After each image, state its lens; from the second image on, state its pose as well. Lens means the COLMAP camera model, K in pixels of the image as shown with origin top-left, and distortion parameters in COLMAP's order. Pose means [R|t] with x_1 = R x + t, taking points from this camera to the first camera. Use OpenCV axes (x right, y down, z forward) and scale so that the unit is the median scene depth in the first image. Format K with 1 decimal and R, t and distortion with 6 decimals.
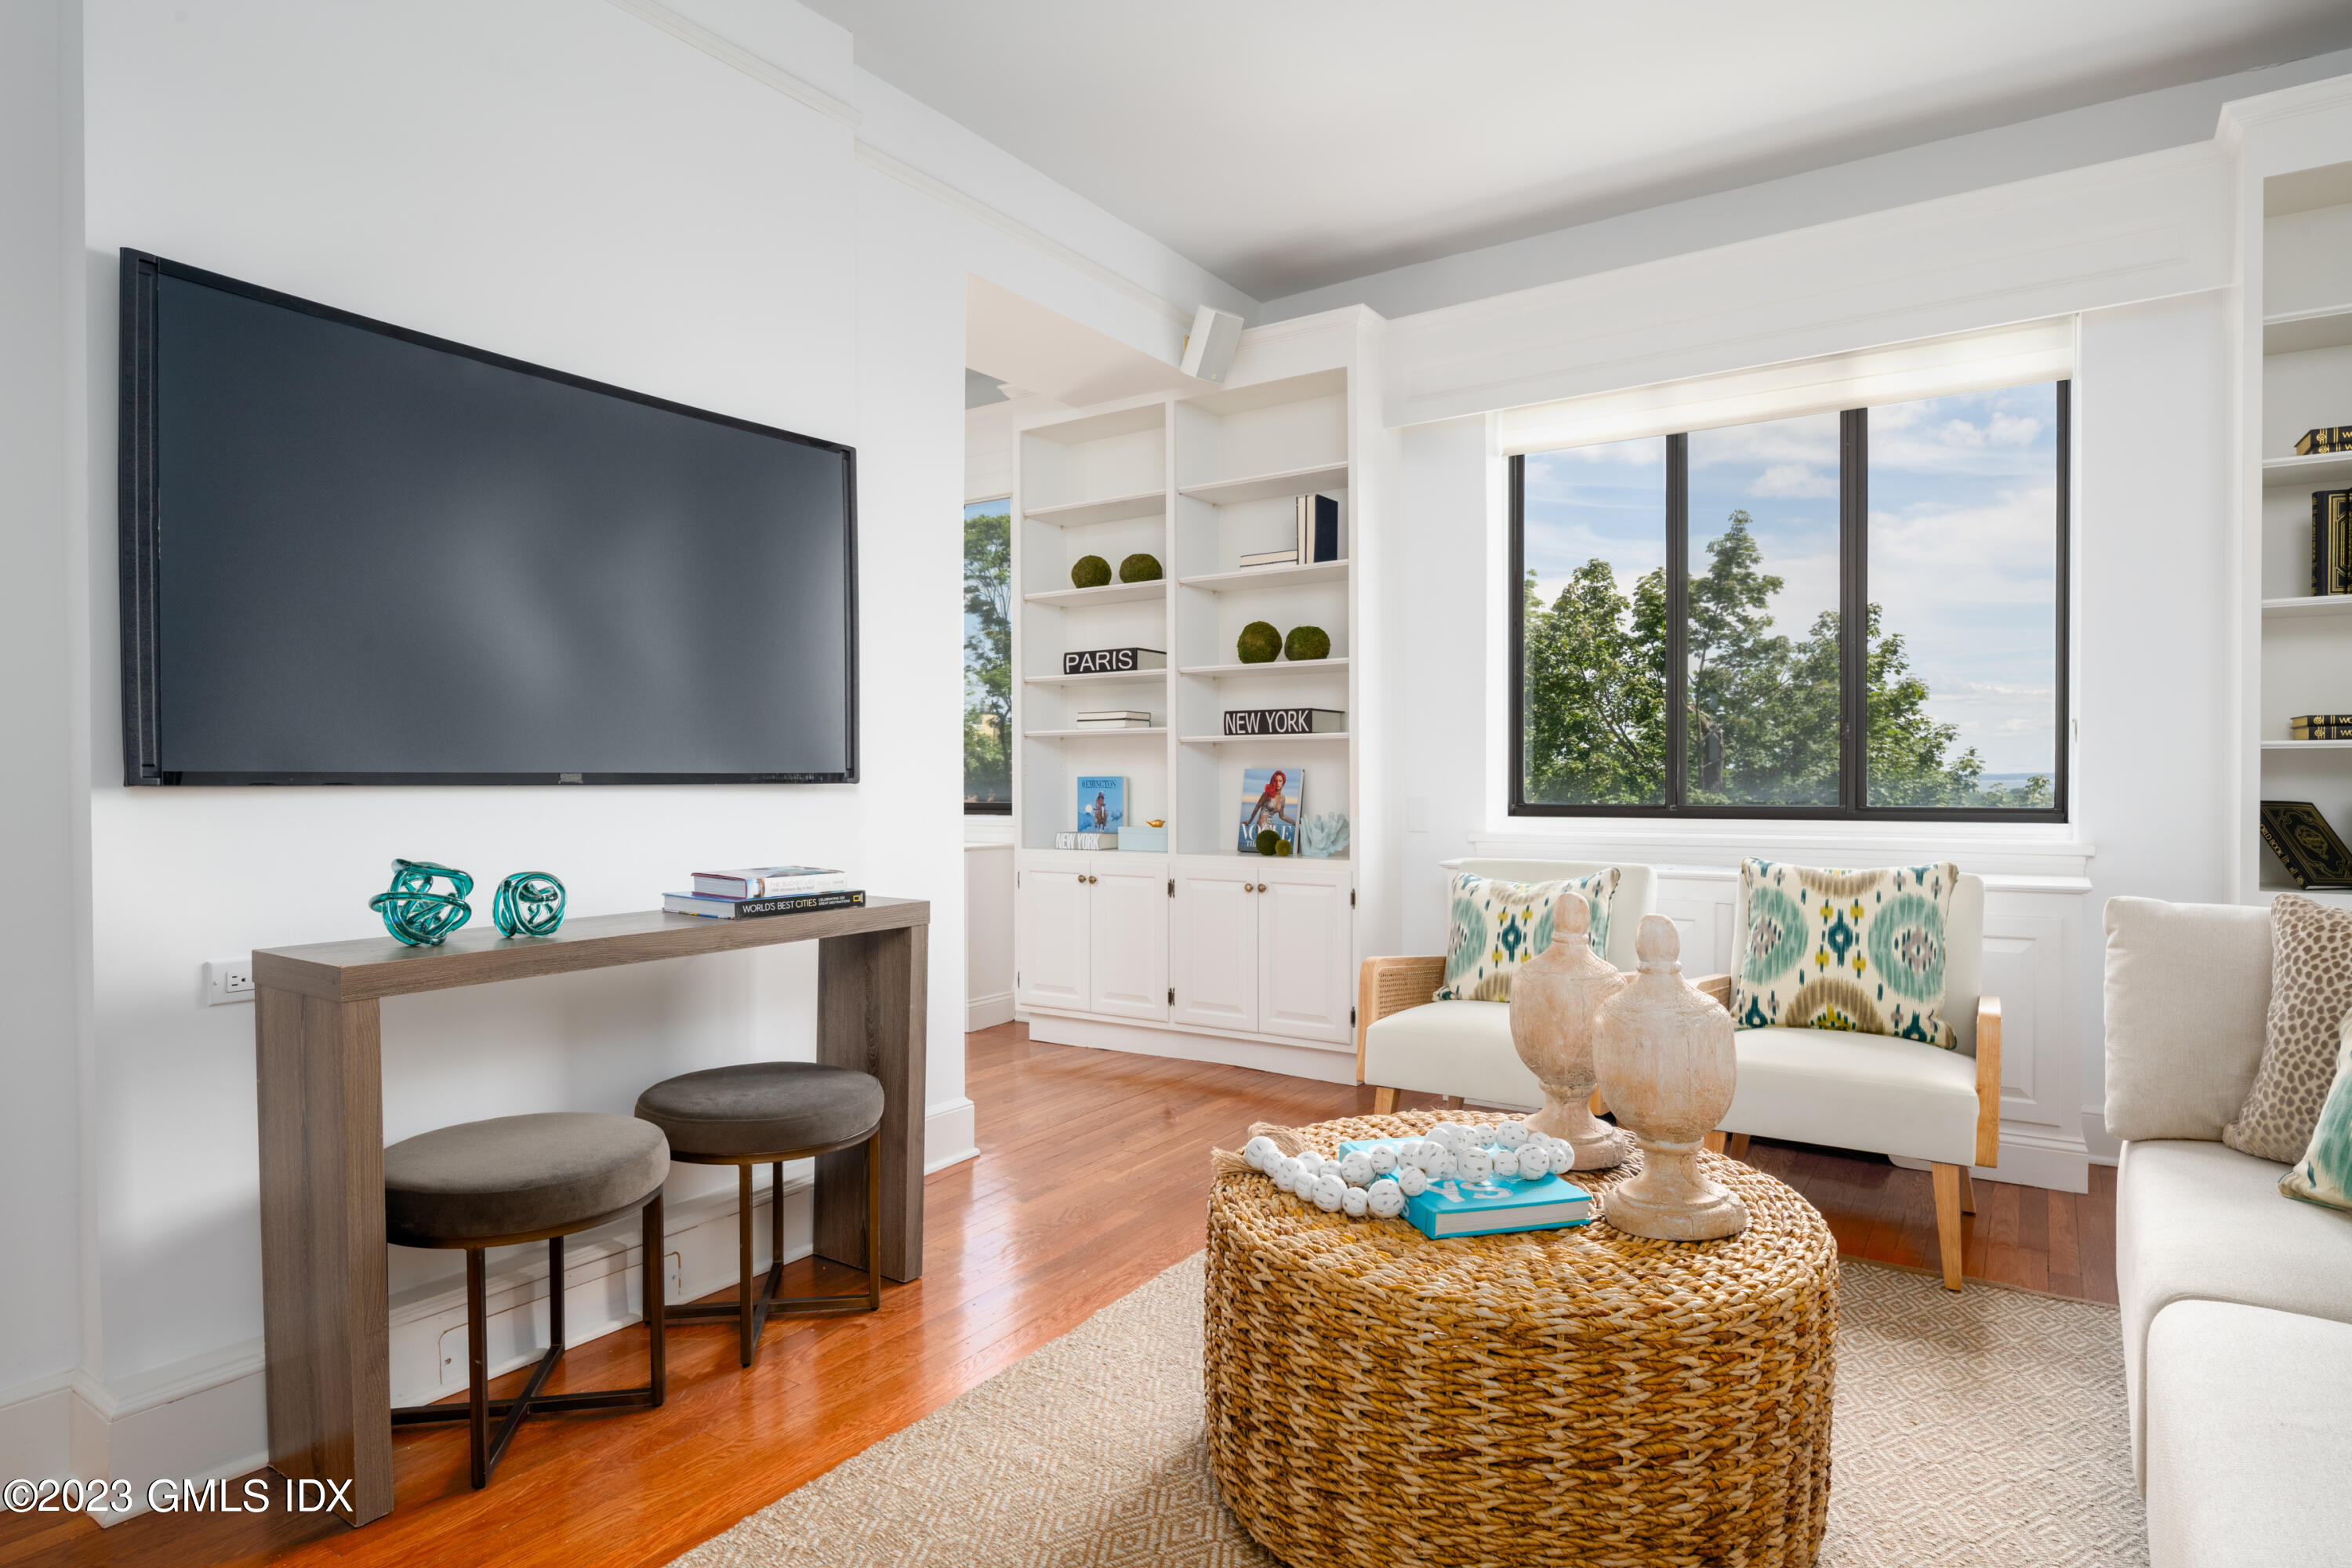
lens RADIAL K [[1272.3, 0, 1176.0], [0, 1272.3, 784.0], [0, 0, 1]] dist [-0.000185, 0.001262]
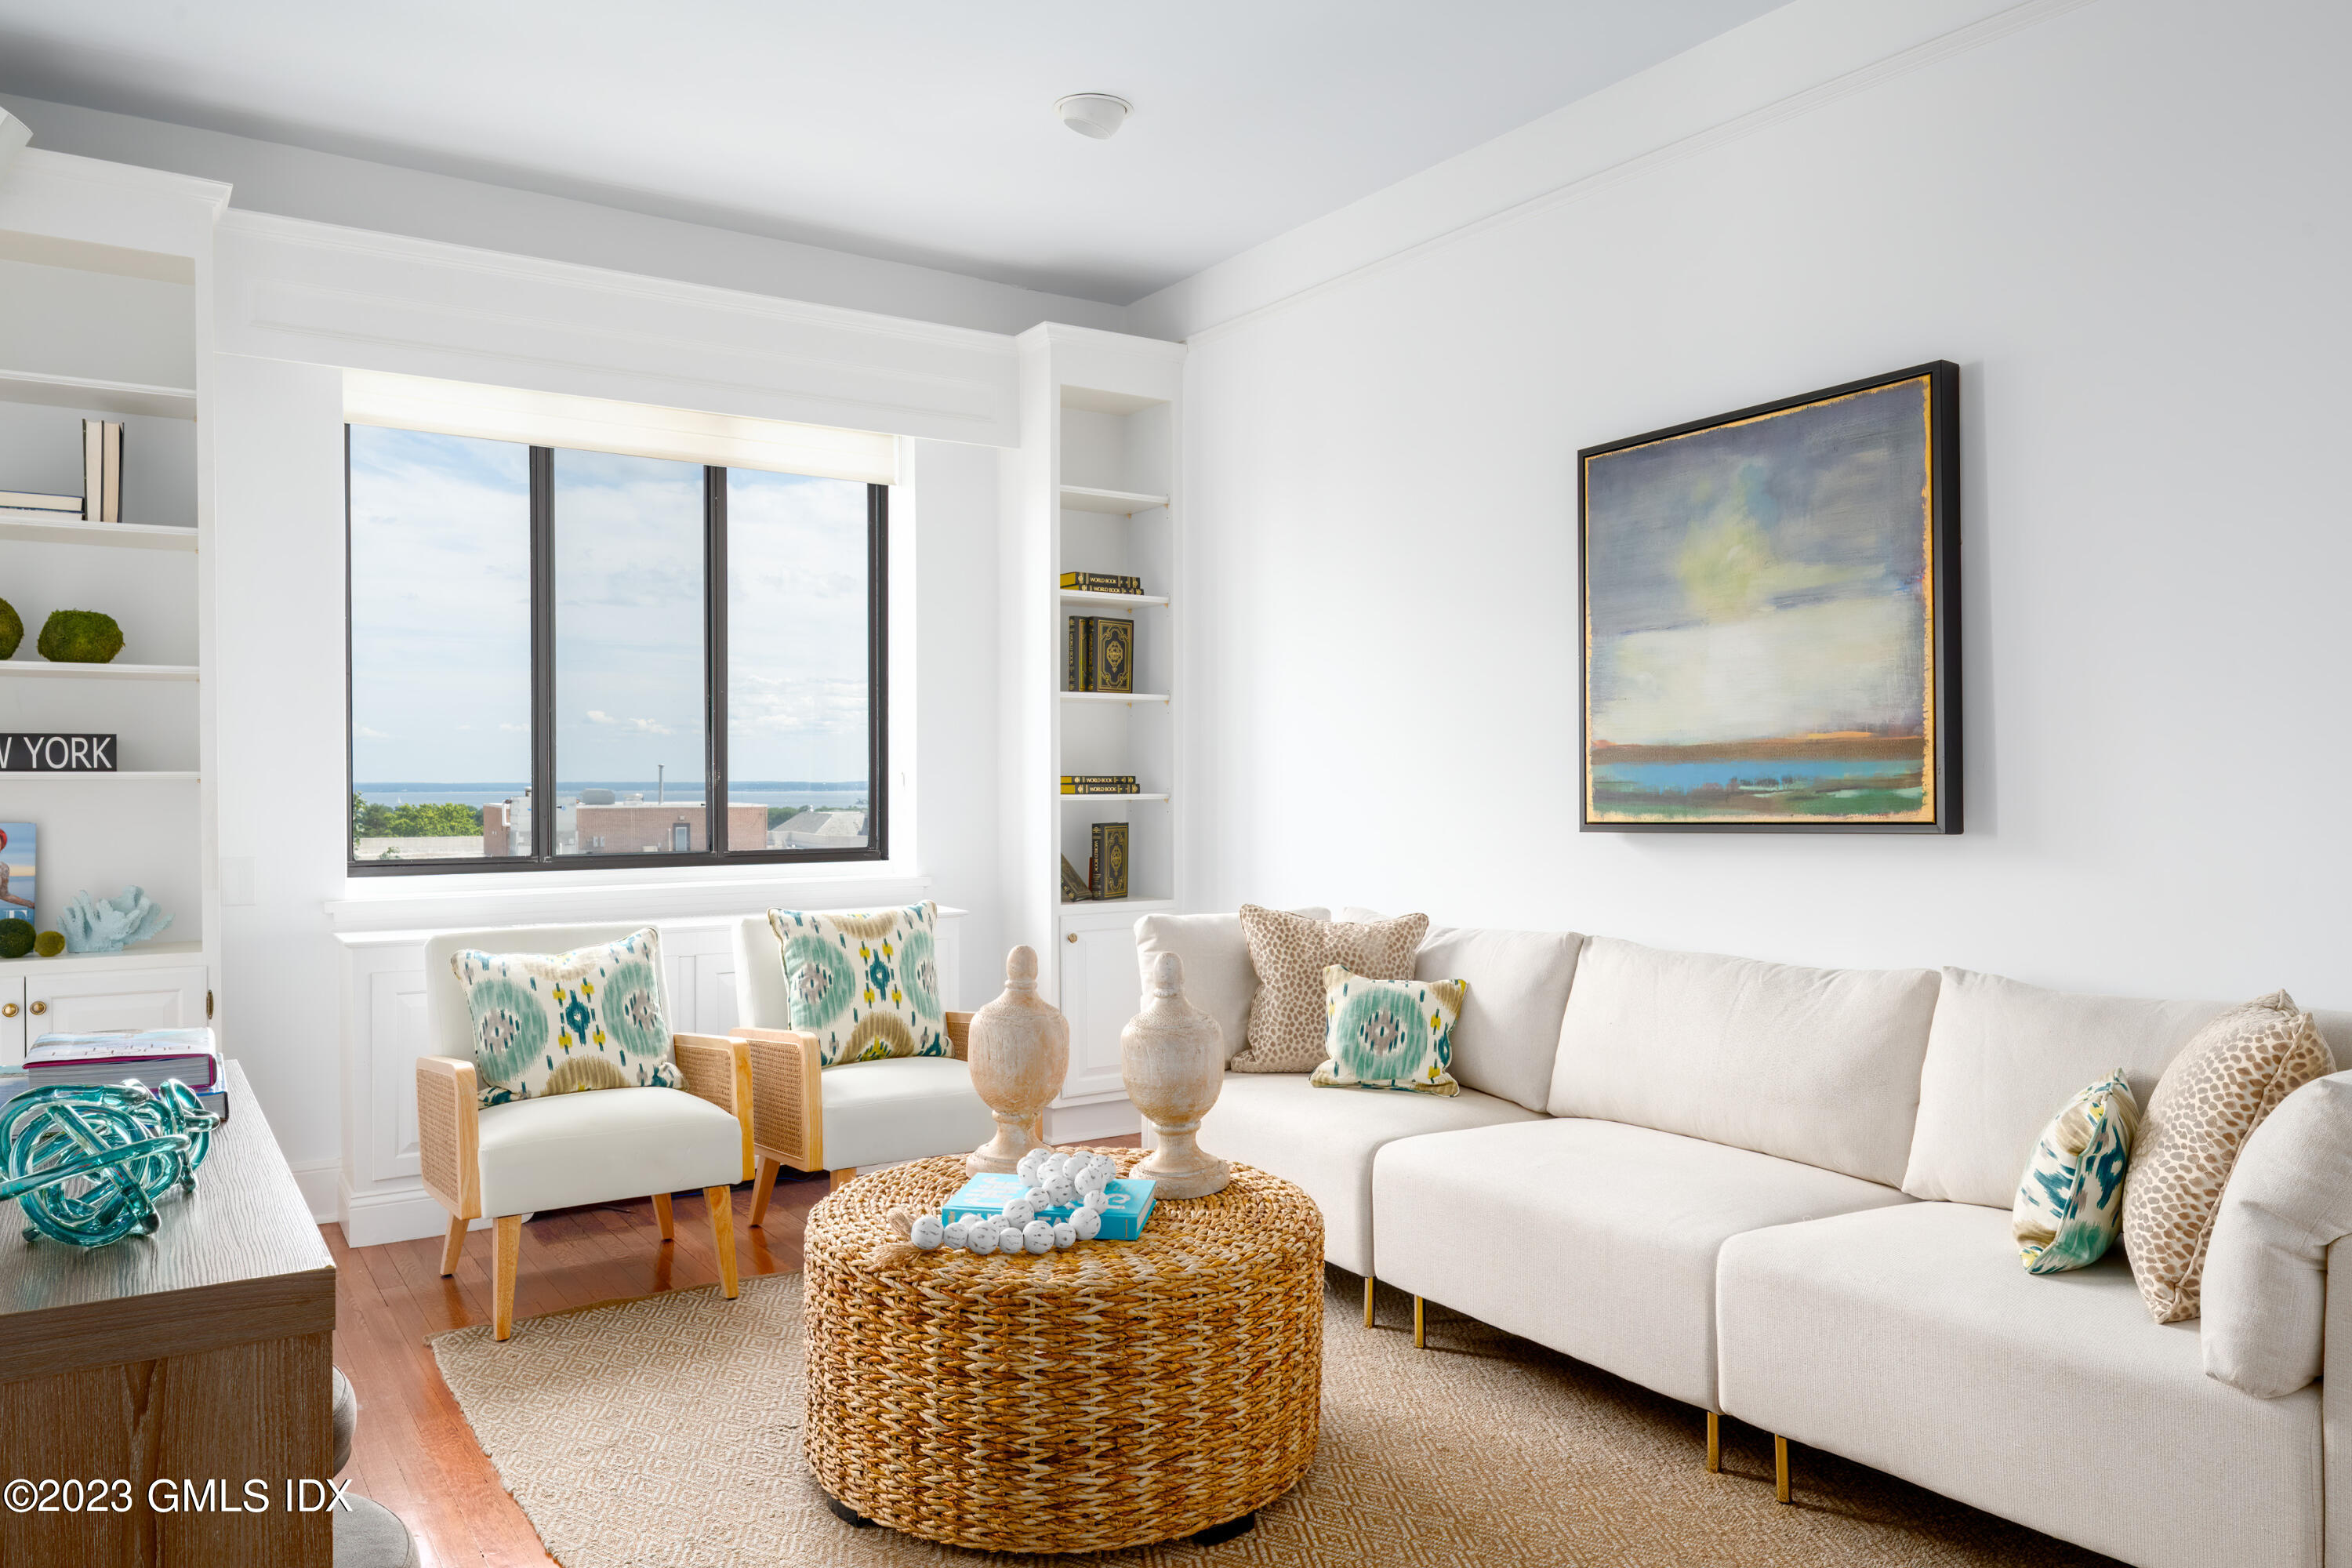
lens RADIAL K [[1598.9, 0, 1176.0], [0, 1598.9, 784.0], [0, 0, 1]] dist [-0.174719, 0.203266]
pose [[0.382571, 0.008654, 0.923886, -0.641694], [0.011849, 0.999828, -0.014272, -0.021267], [-0.923850, 0.016407, 0.382403, 0.235469]]
